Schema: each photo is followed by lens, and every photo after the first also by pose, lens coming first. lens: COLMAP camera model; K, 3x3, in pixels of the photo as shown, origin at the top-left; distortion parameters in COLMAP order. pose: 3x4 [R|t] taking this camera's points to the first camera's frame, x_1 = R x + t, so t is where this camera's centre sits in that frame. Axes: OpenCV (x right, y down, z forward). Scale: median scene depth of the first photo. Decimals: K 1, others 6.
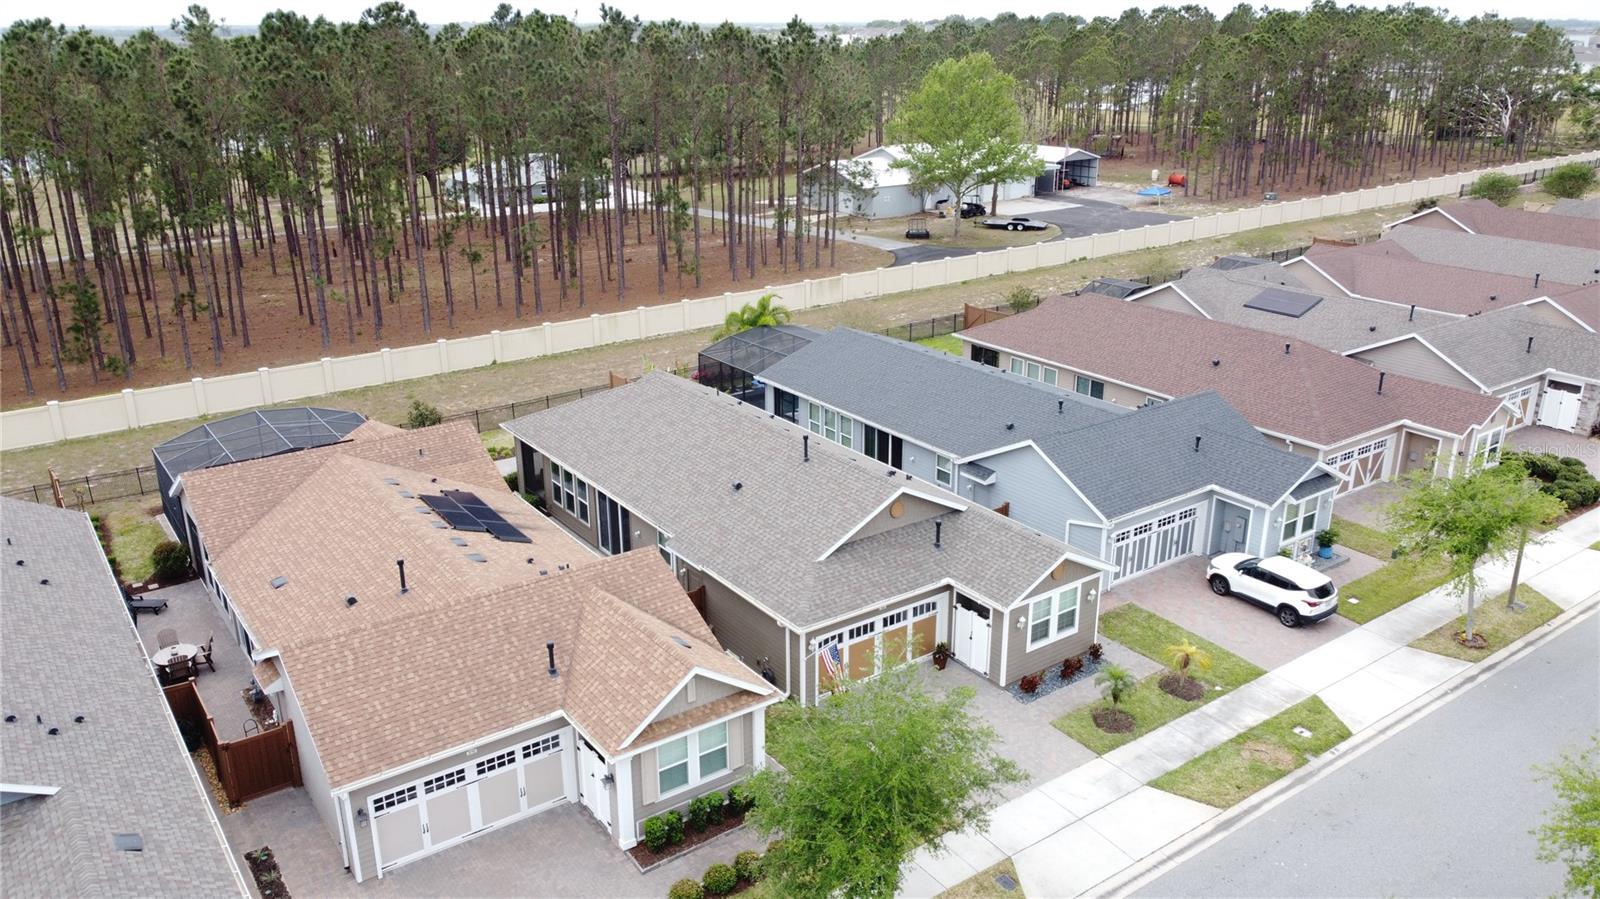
lens RADIAL K [[1210.0, 0, 801.6], [0, 1210.0, 463.6], [0, 0, 1]] dist [-0.000846, -0.003235]
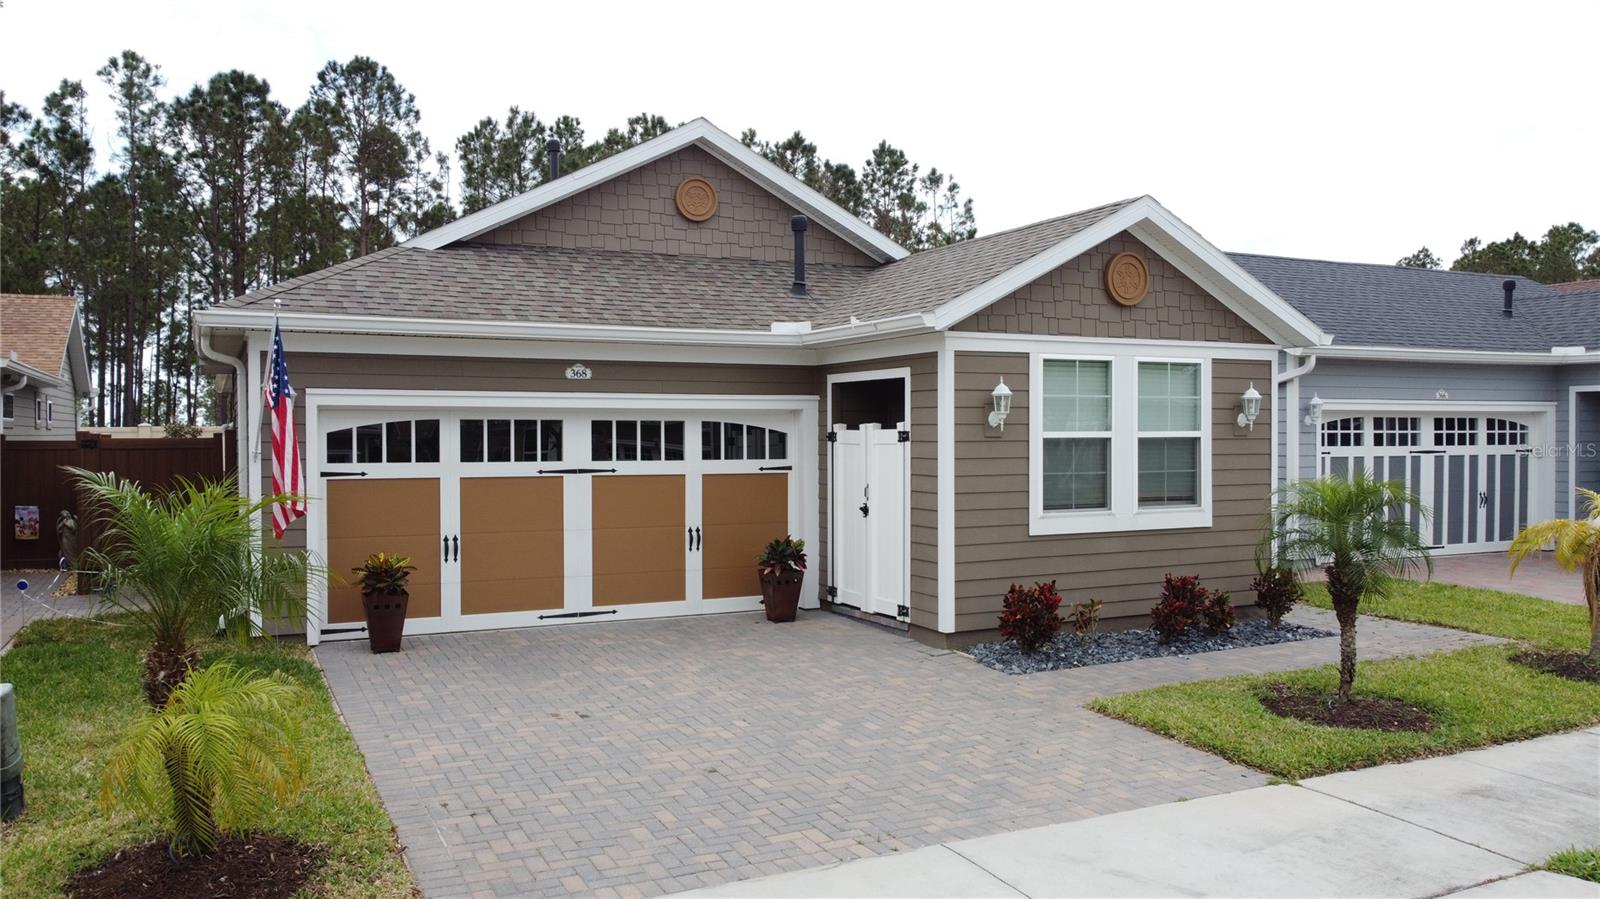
lens RADIAL K [[1211.8, 0, 799.5], [0, 1211.8, 450.6], [0, 0, 1]] dist [0.003240, -0.007488]
pose [[0.986404, 0.004209, -0.164284, 0.173830], [-0.058430, 0.943334, -0.326661, 0.233600], [0.153599, 0.331818, 0.930754, 0.679602]]
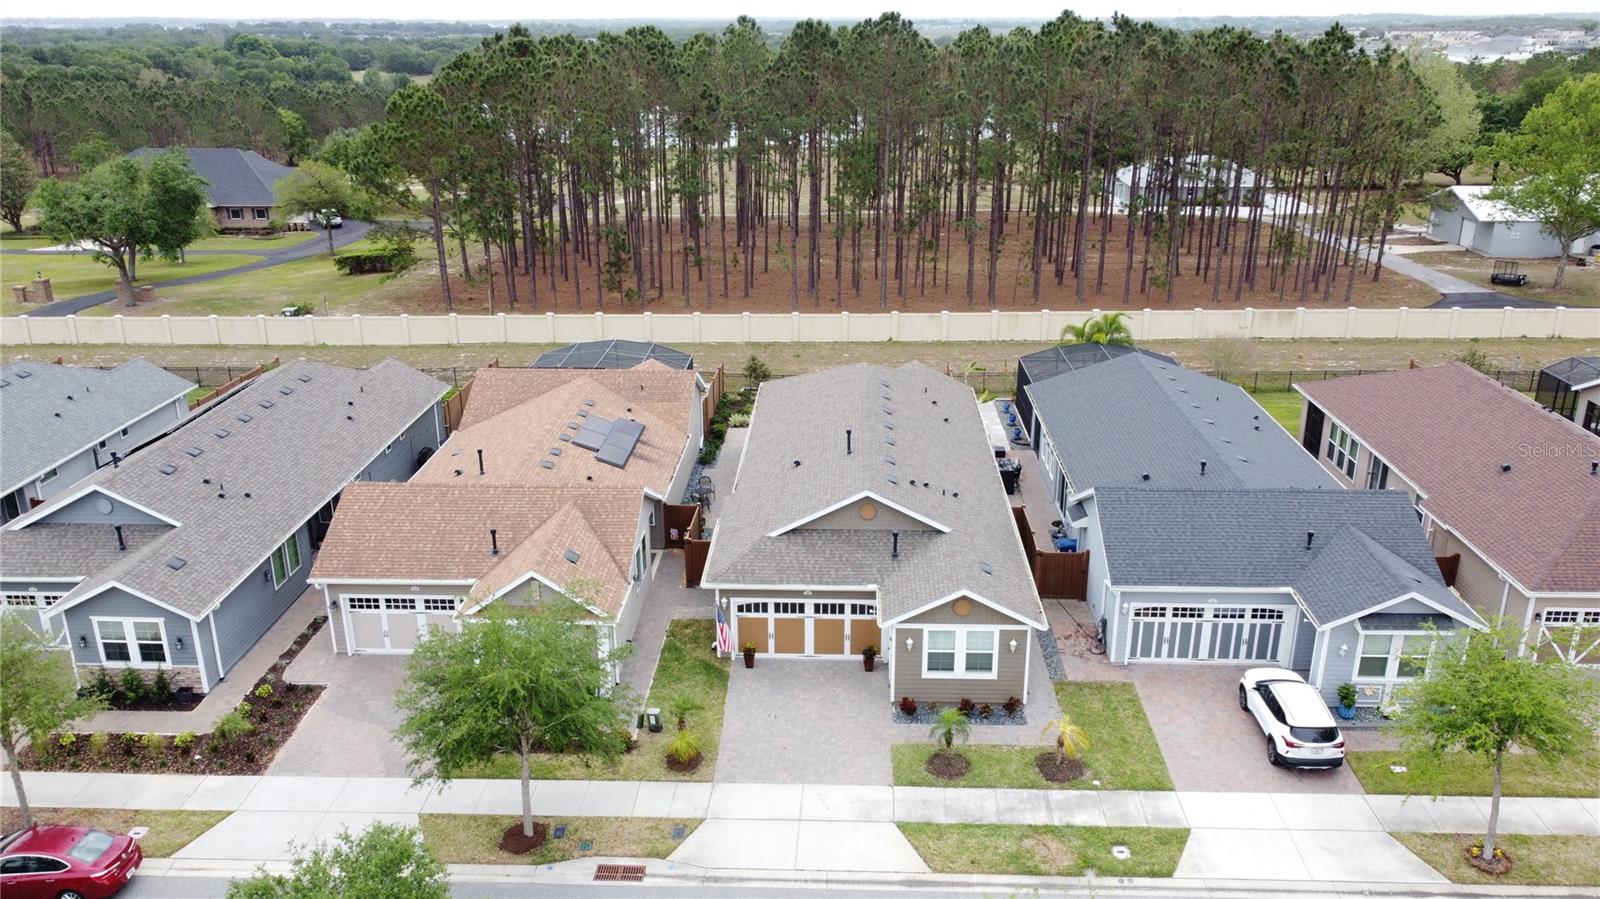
lens RADIAL K [[1198.6, 0, 797.6], [0, 1198.6, 479.5], [0, 0, 1]] dist [-0.006215, -0.001185]
pose [[0.788273, 0.222026, -0.573873, 0.622284], [-0.210669, 0.973650, 0.087320, -0.067415], [0.578139, 0.052065, 0.814275, 0.117626]]
